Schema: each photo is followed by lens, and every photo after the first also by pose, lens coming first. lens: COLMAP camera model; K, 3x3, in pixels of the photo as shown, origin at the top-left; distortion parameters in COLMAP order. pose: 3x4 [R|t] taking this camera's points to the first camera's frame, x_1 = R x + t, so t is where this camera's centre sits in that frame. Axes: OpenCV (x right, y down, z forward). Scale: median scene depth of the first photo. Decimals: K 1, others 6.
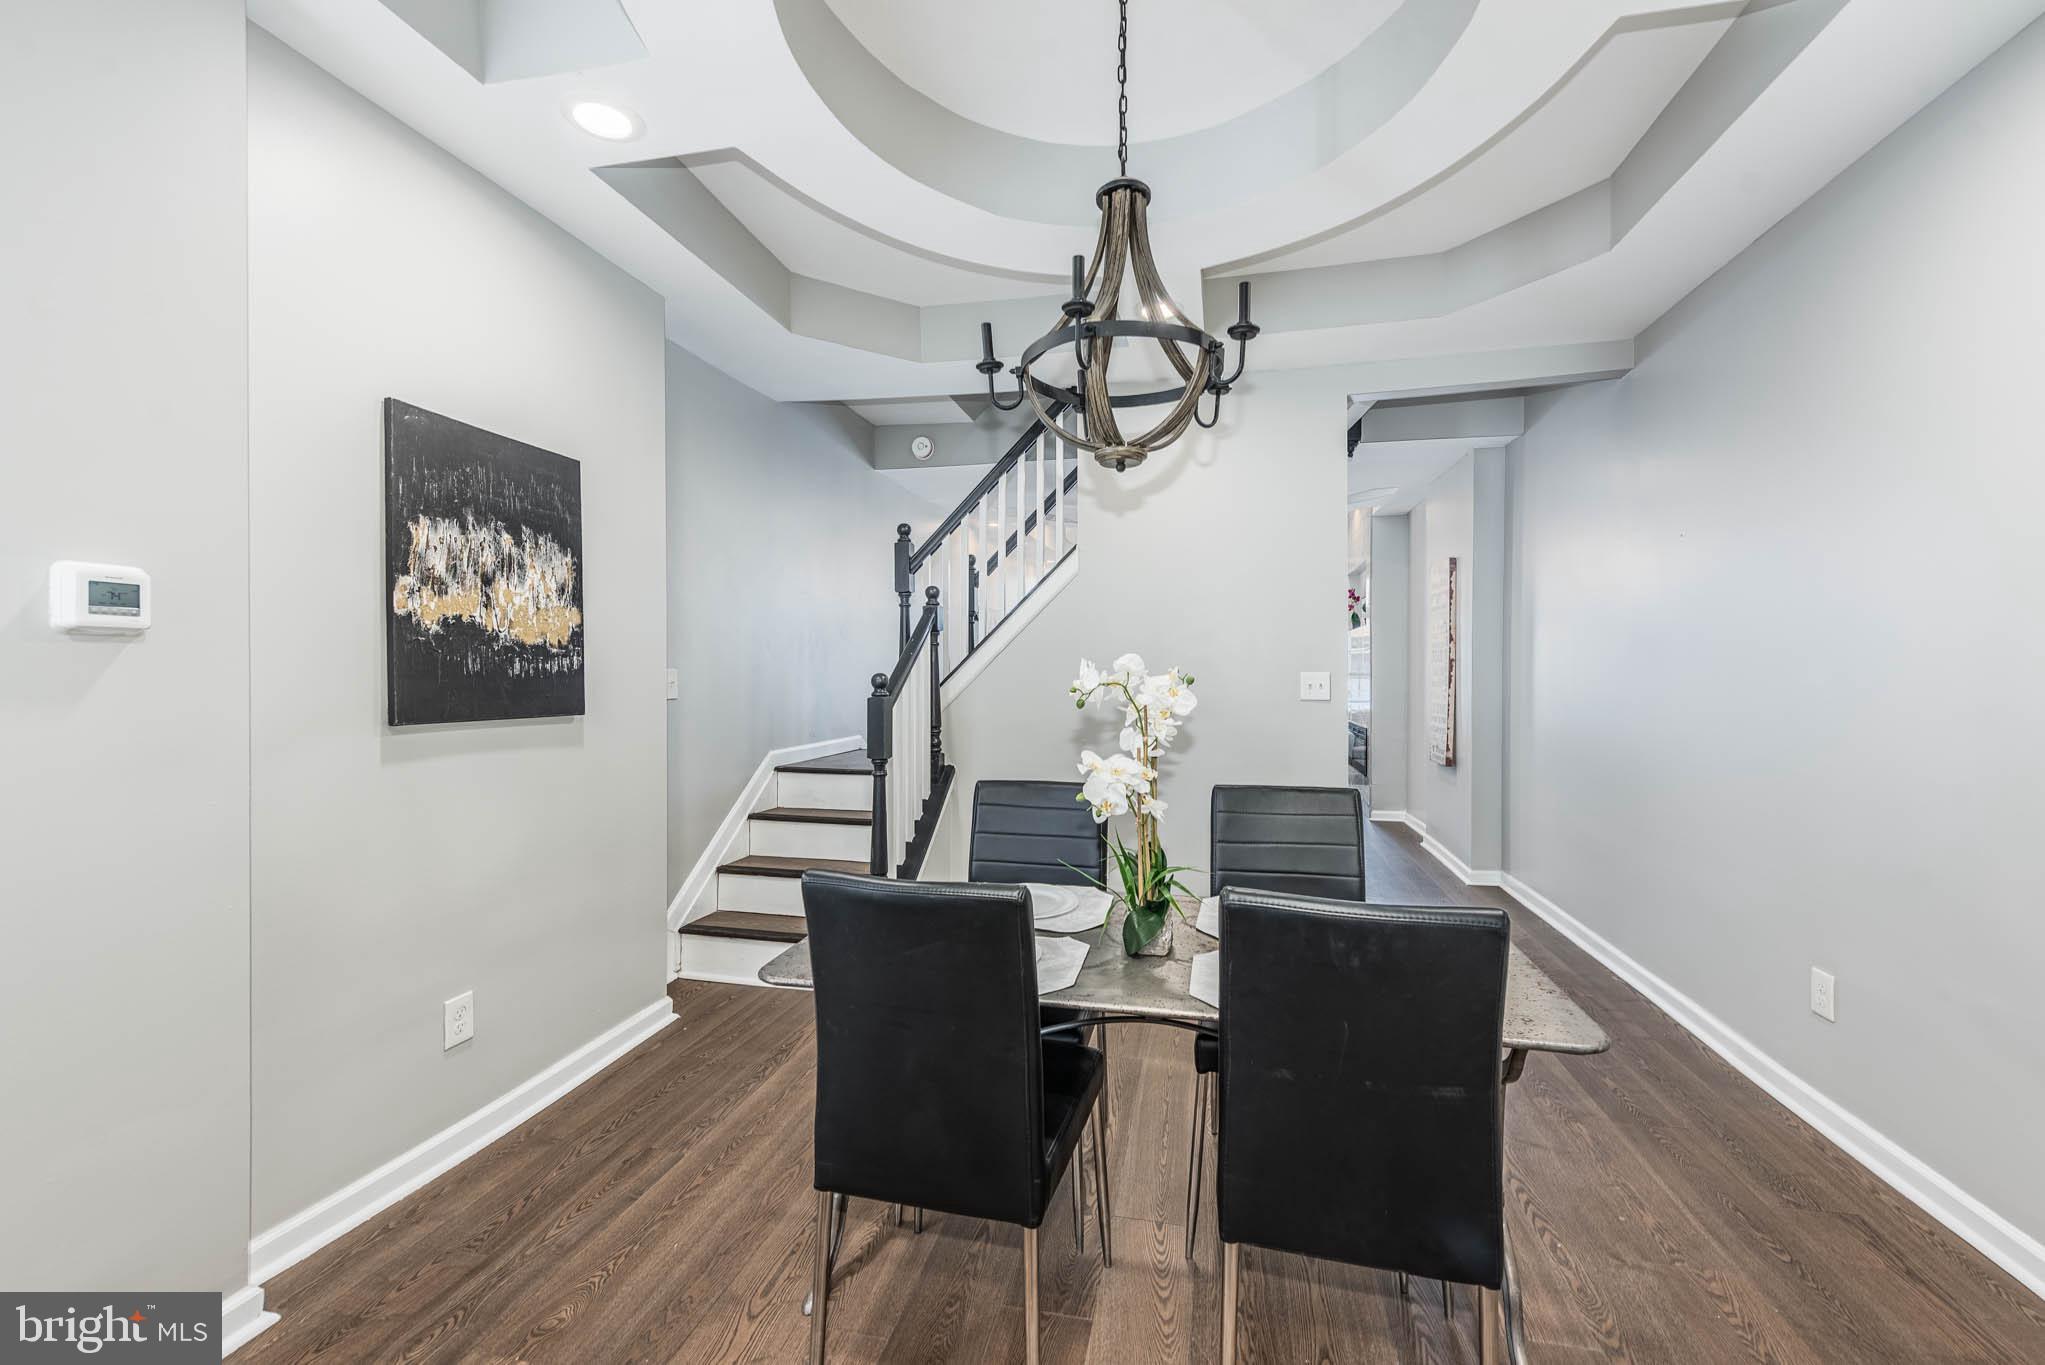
lens RADIAL K [[839.4, 0, 1024.6], [0, 839.4, 676.8], [0, 0, 1]] dist [0.020183, -0.006600]
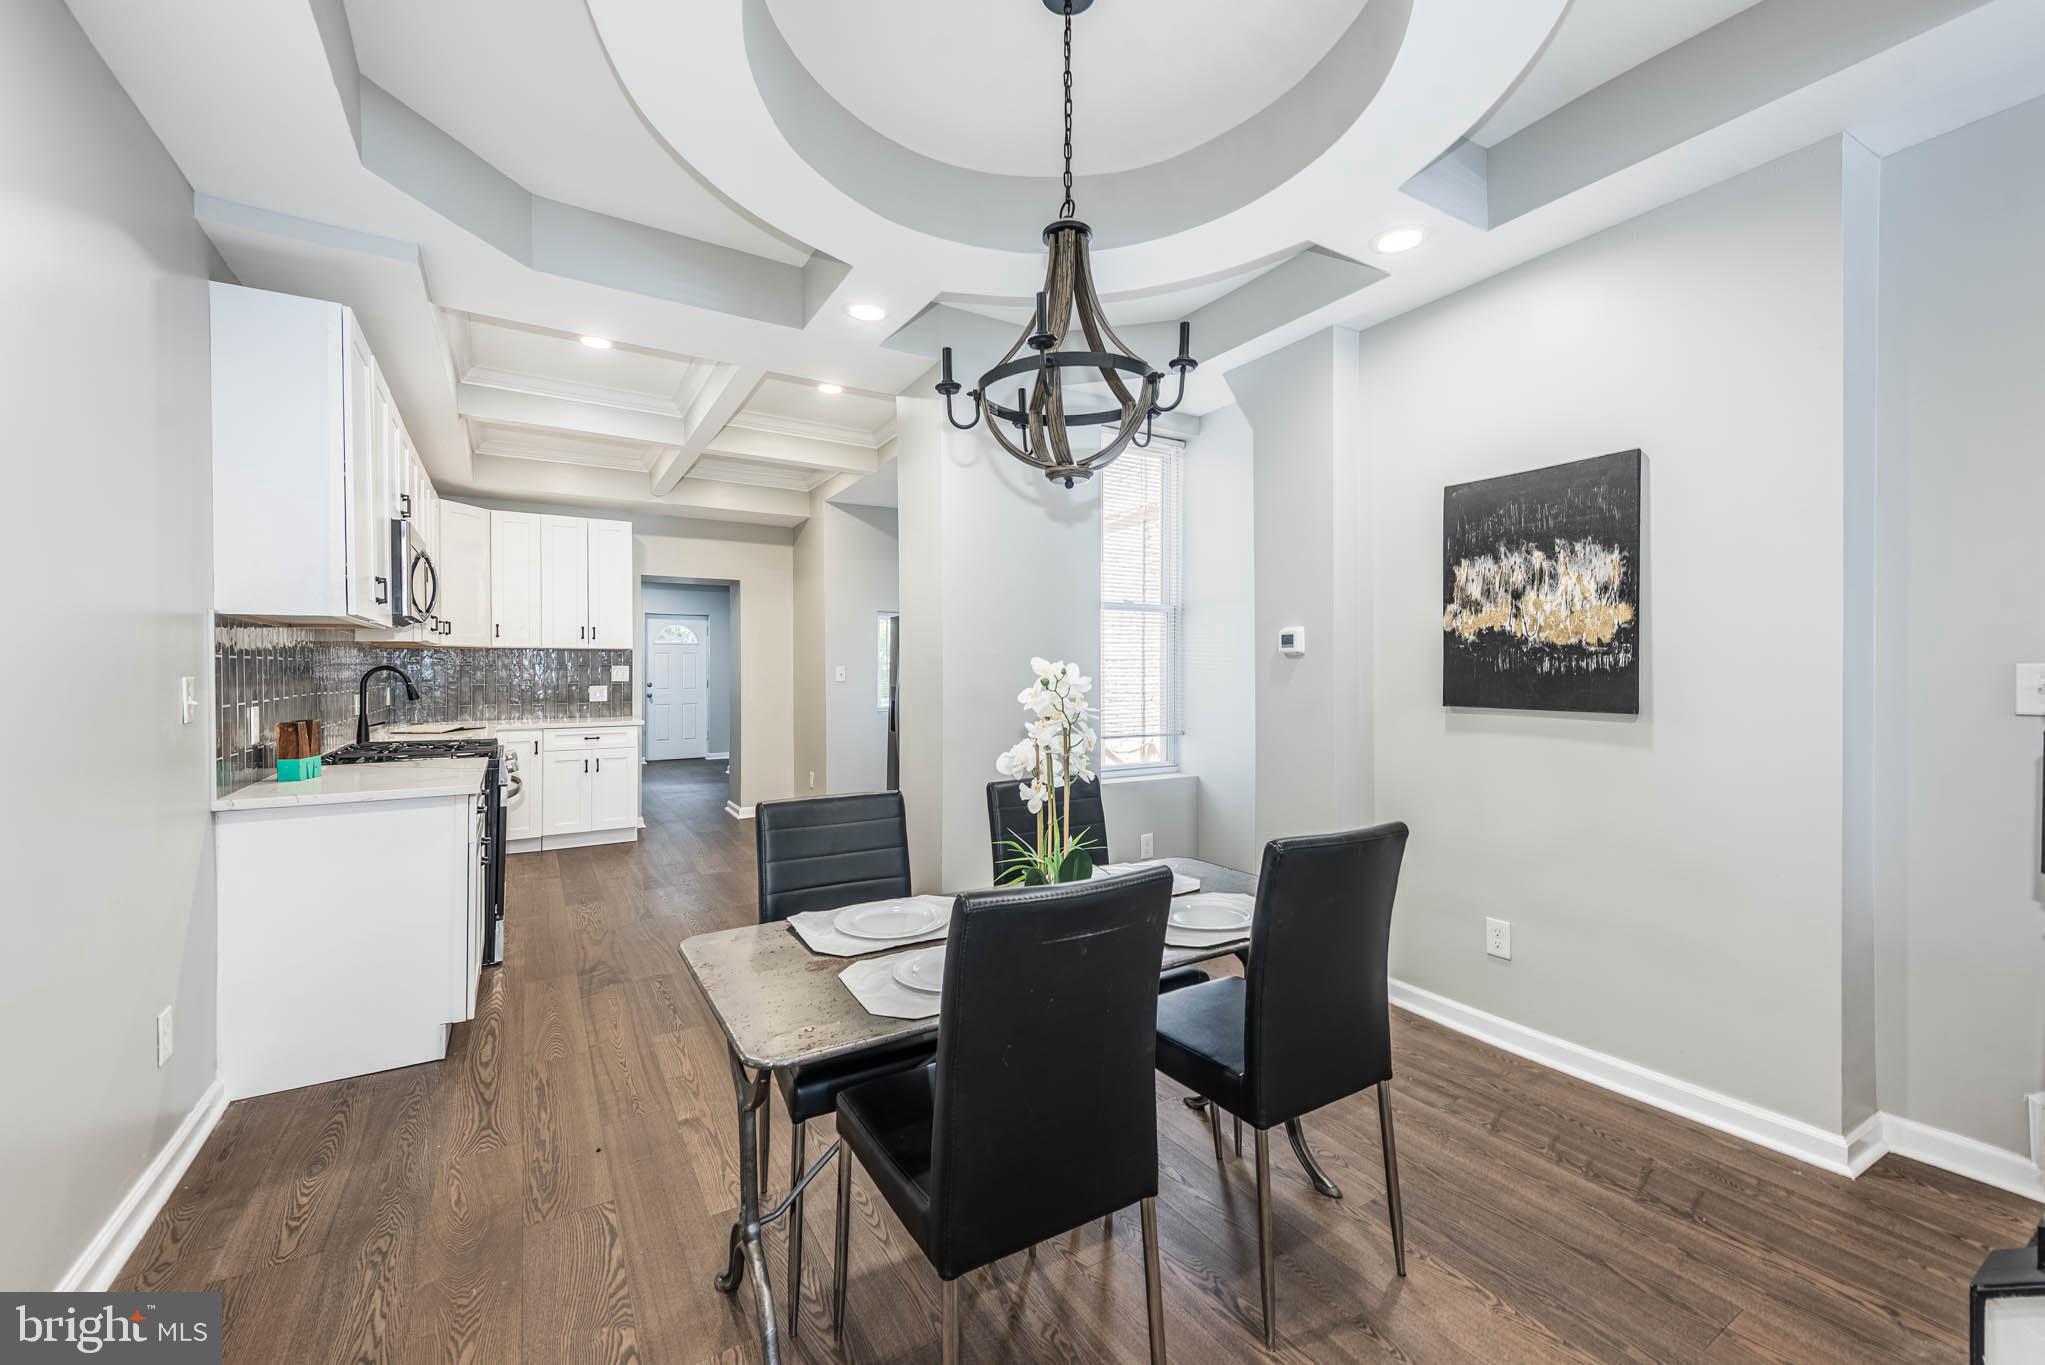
lens RADIAL K [[839.4, 0, 1024.6], [0, 839.4, 676.8], [0, 0, 1]] dist [0.020183, -0.006600]
pose [[-0.728464, 0.007090, -0.685048, 0.703581], [-0.000918, 0.999935, 0.011325, -0.008397], [0.685084, 0.008879, -0.728410, 1.359144]]
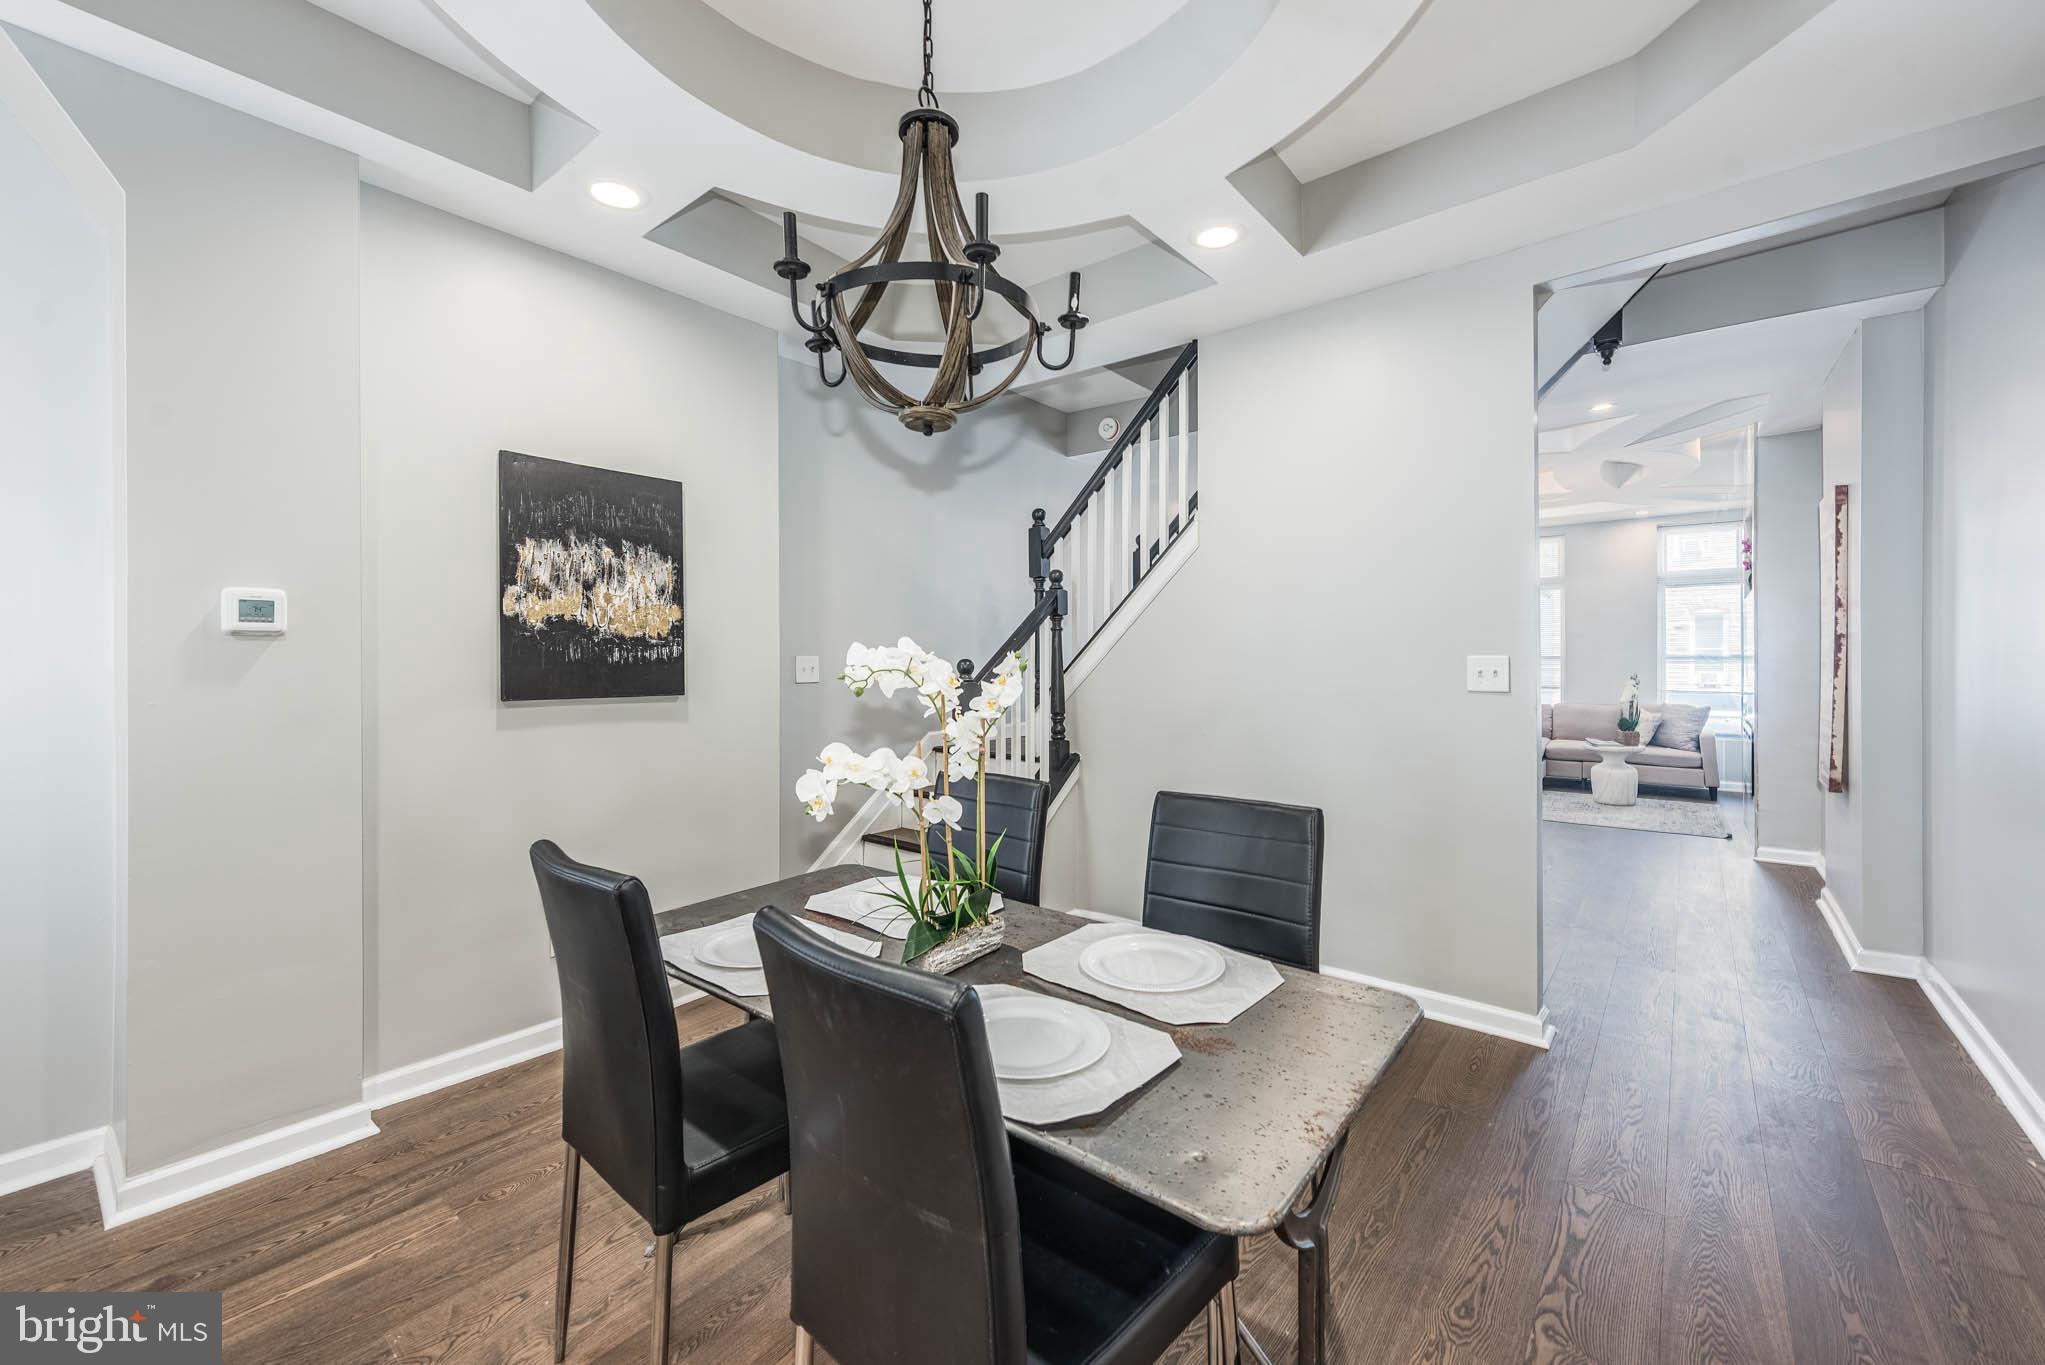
lens RADIAL K [[819.8, 0, 978.6], [0, 819.8, 656.4], [0, 0, 1]] dist [0.012393, -0.005903]
pose [[0.885640, -0.005822, -0.464337, 0.423365], [0.002441, 0.999966, -0.007883, 0.000757], [0.464367, 0.005849, 0.885624, 0.187605]]
